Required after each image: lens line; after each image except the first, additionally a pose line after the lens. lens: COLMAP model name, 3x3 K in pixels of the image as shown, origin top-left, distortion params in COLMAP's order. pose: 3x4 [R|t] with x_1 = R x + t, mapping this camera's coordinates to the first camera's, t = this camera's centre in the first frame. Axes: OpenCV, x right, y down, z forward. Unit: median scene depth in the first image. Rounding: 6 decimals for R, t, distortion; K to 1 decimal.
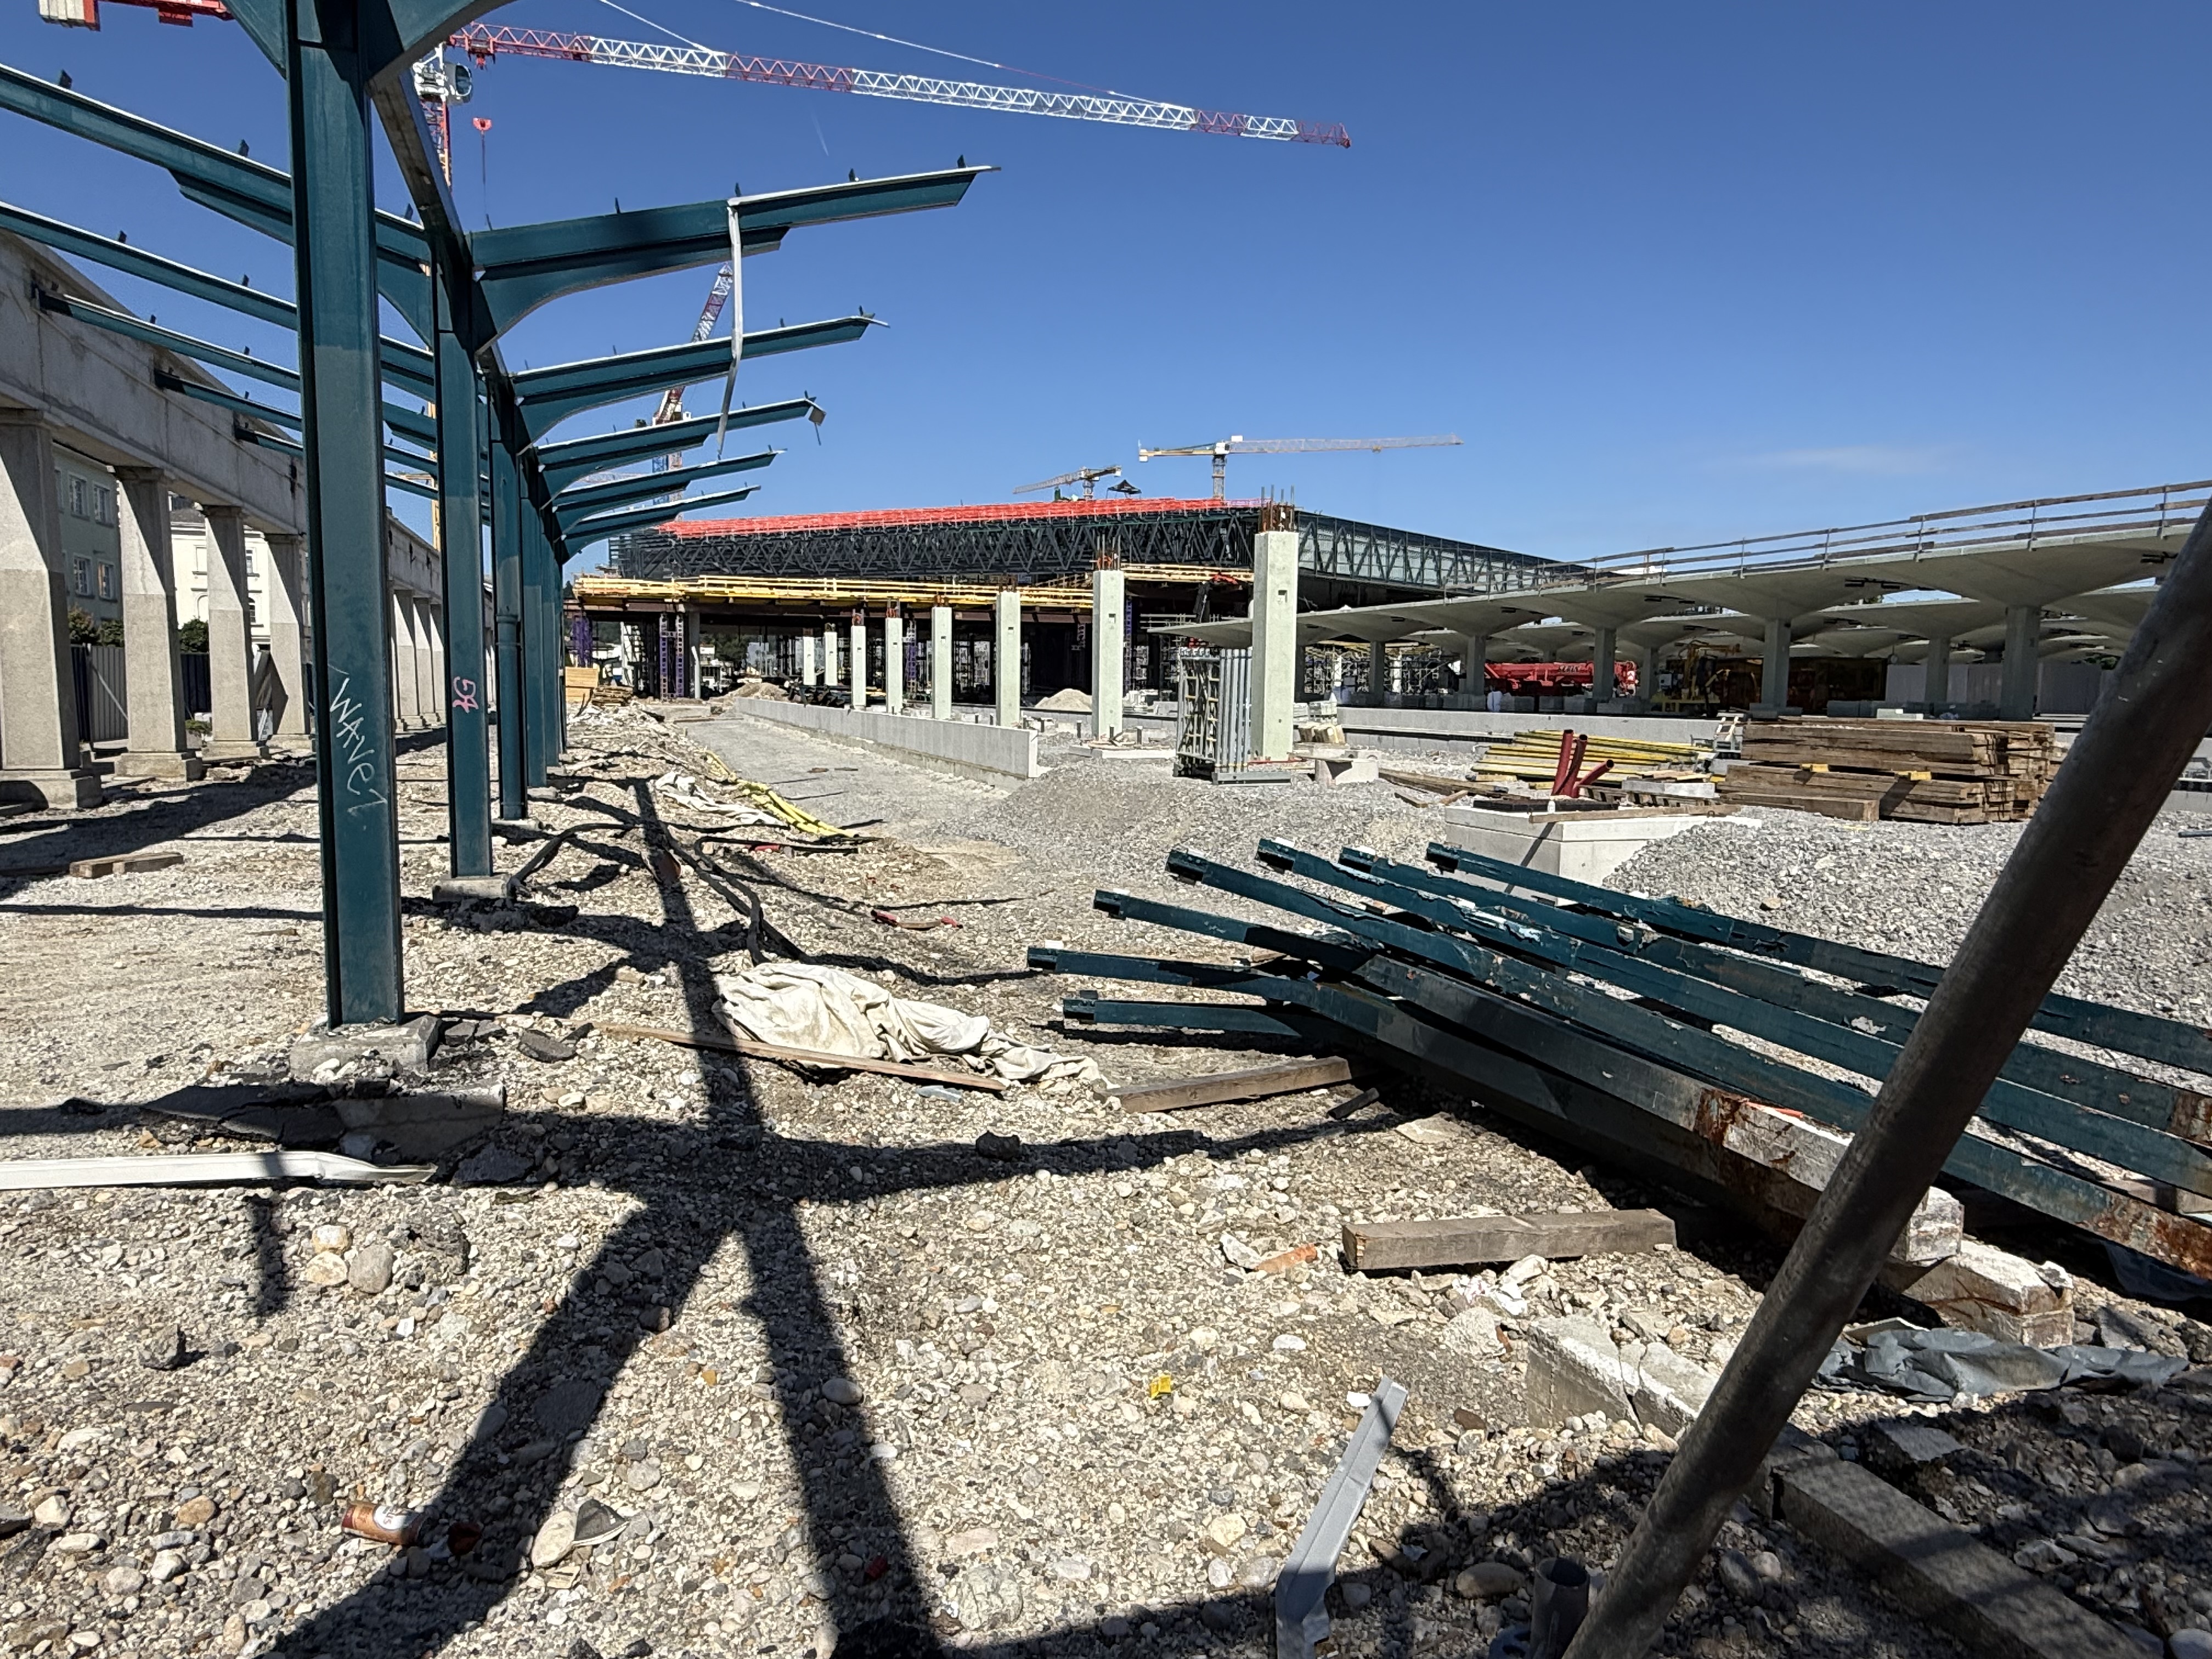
lens RADIAL K [[1379.6, 0, 1106.0], [0, 1379.6, 829.5], [0, 0, 1]] dist [-0.001997, 0.002134]
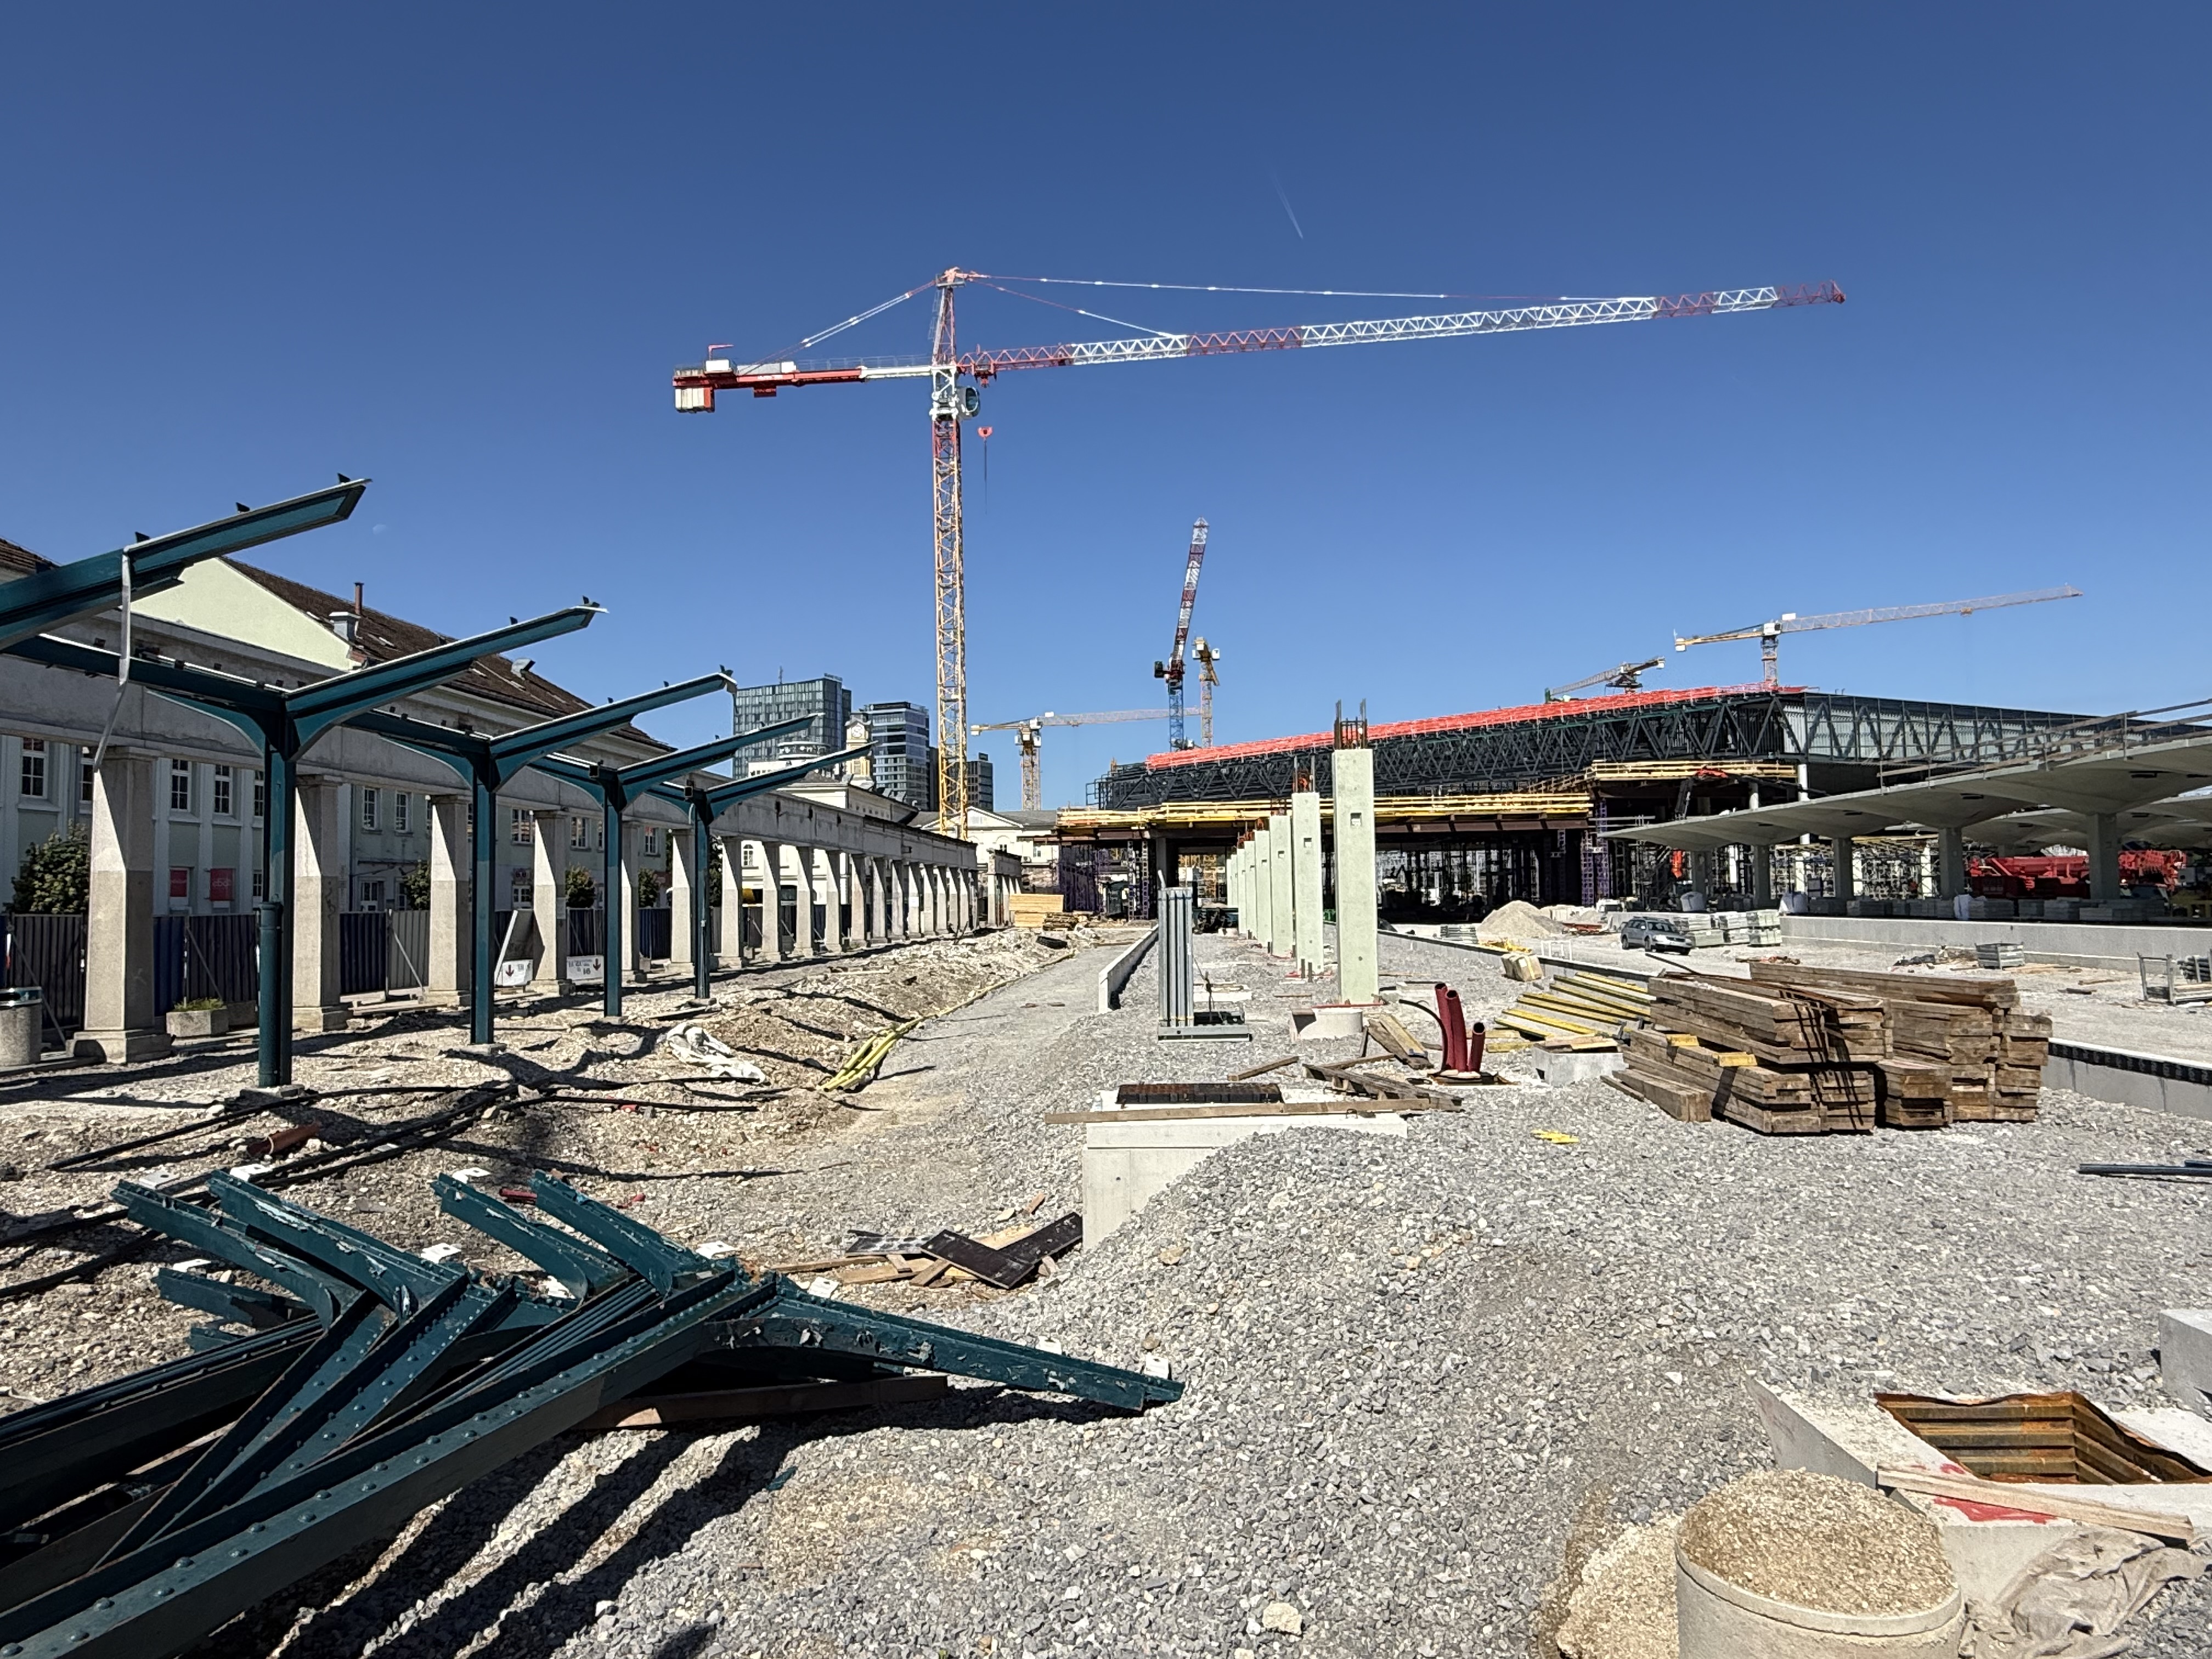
lens RADIAL K [[1379.6, 0, 1106.0], [0, 1379.6, 829.5], [0, 0, 1]] dist [-0.001997, 0.002134]
pose [[0.921475, -0.050057, -0.385200, 0.158819], [-0.008991, 0.988647, -0.149985, -0.013090], [0.388335, 0.141671, 0.910563, 0.059248]]
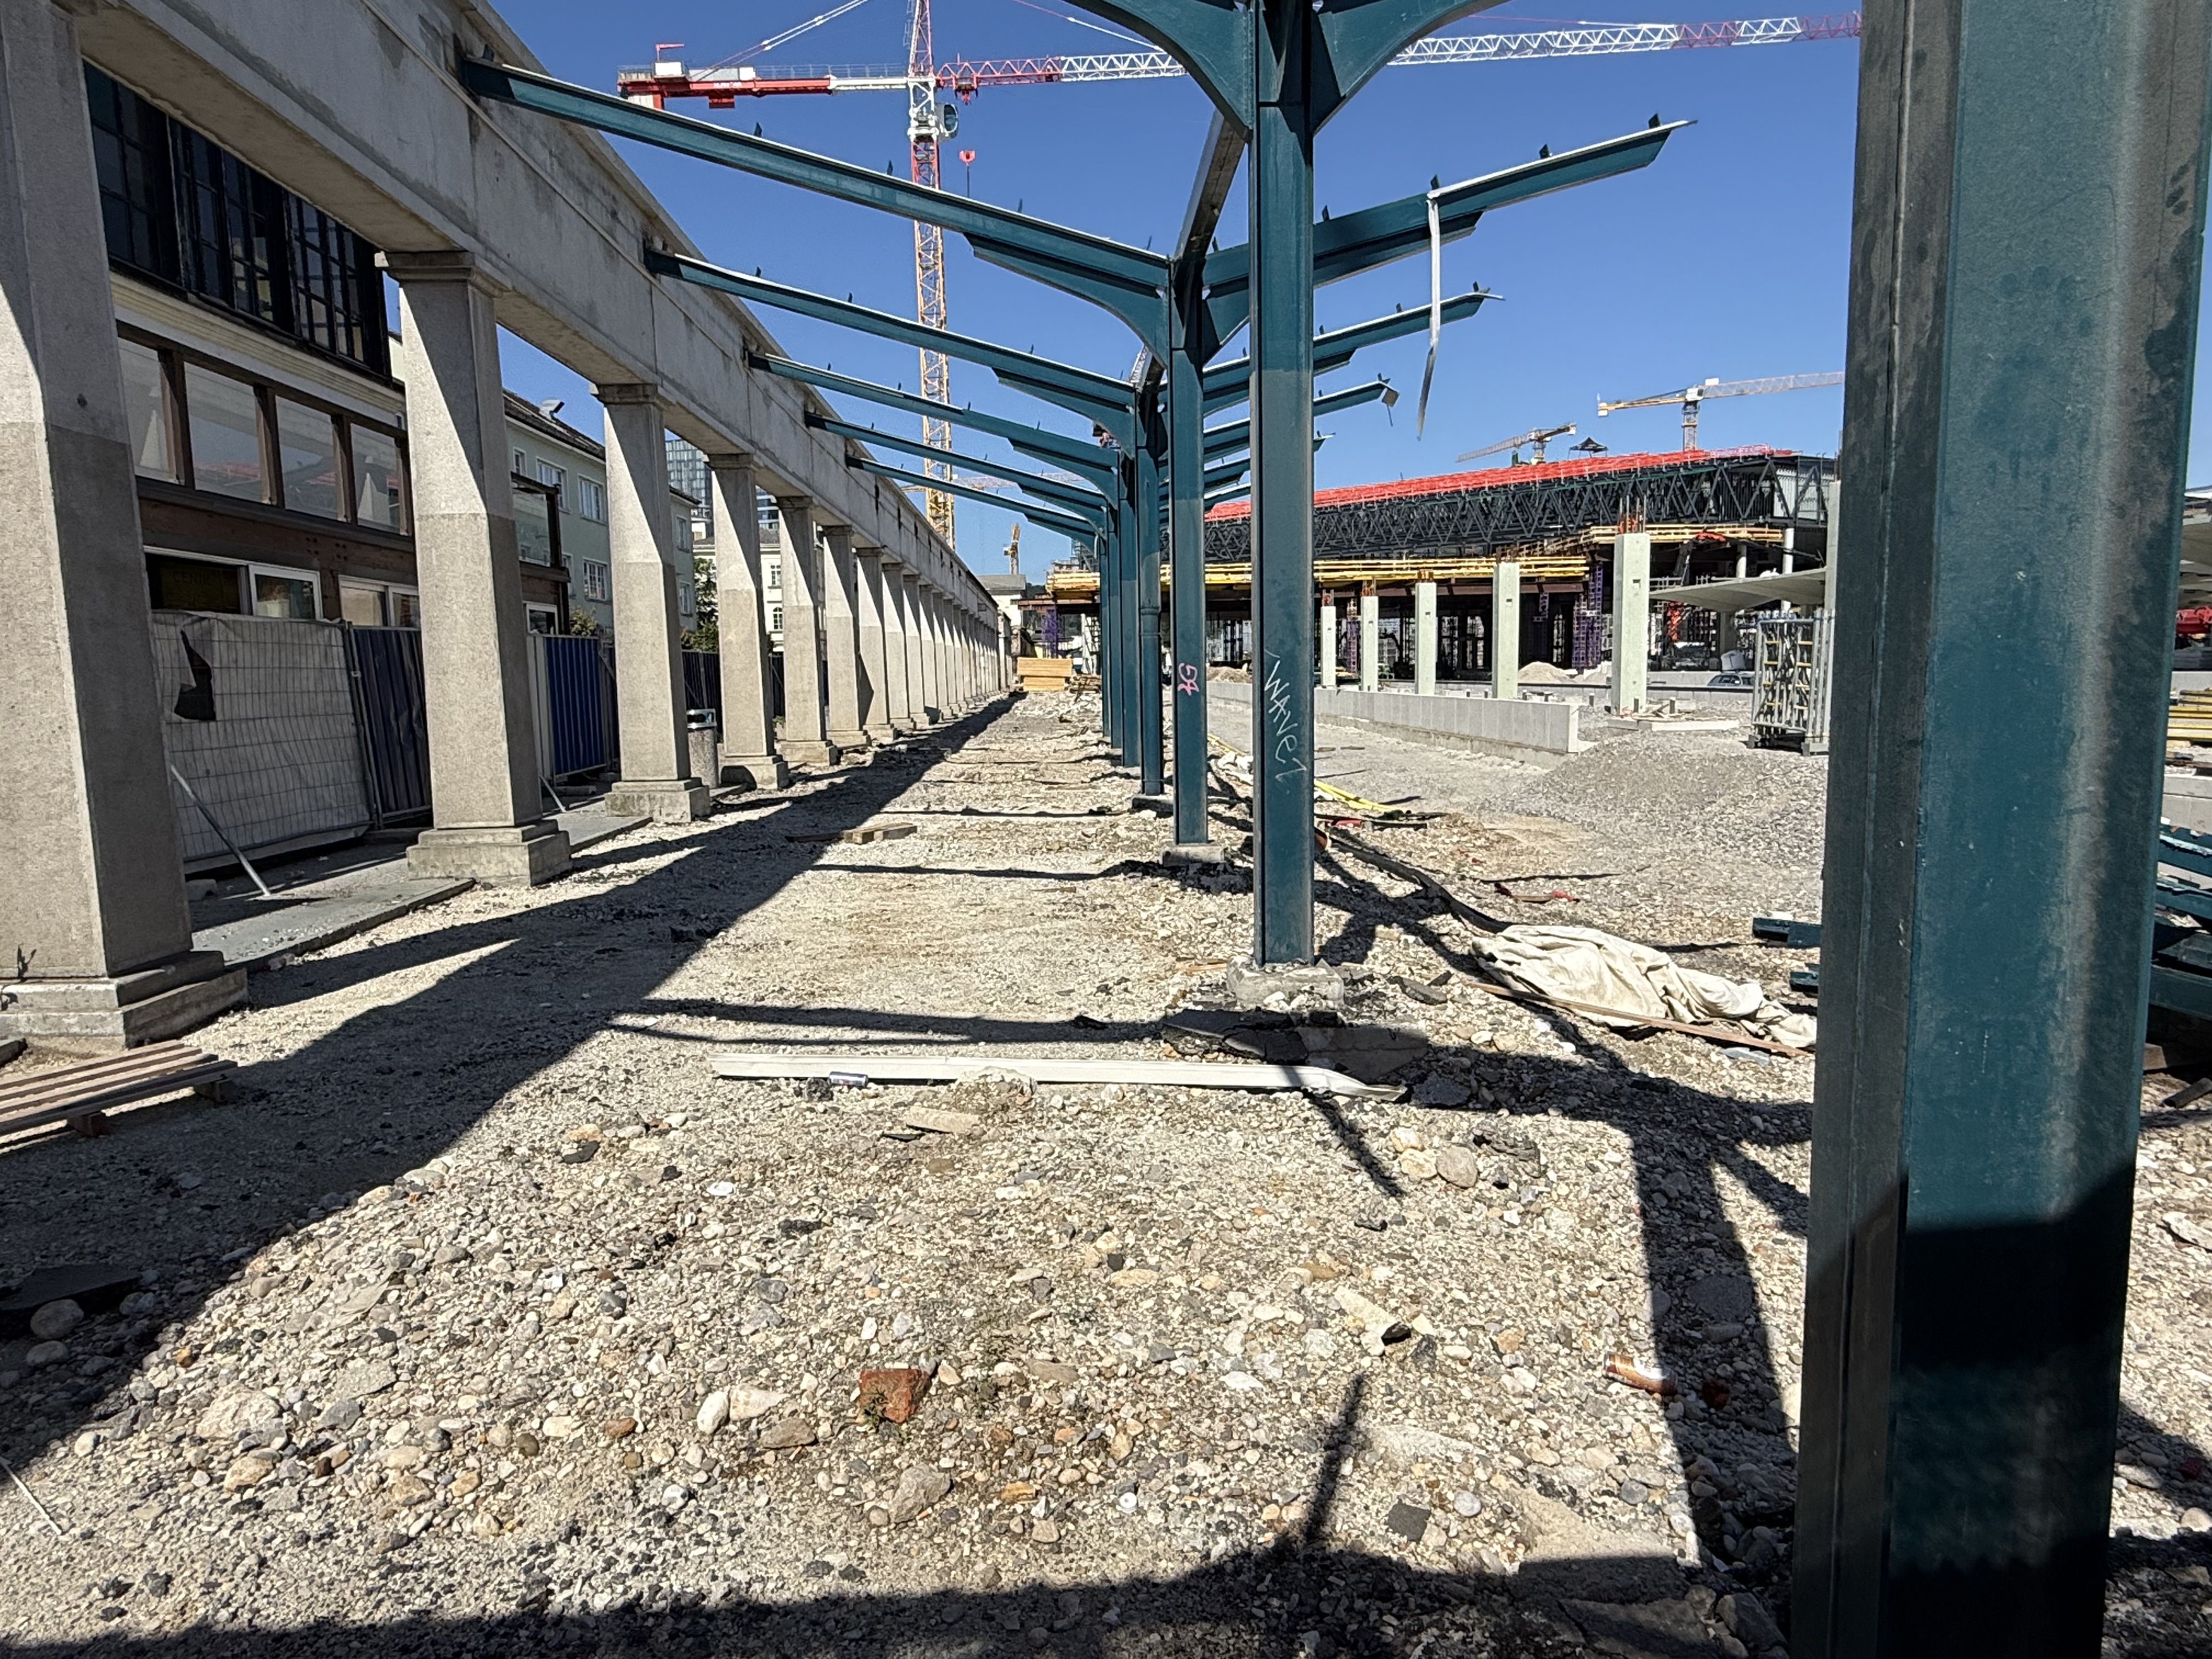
lens RADIAL K [[1381.2, 0, 1102.8], [0, 1381.2, 842.9], [0, 0, 1]] dist [0.001149, -0.000989]
pose [[0.951129, 0.004897, -0.308755, -0.033419], [0.002281, 0.999736, 0.022884, 0.001457], [0.308786, -0.022470, 0.950866, -0.013668]]
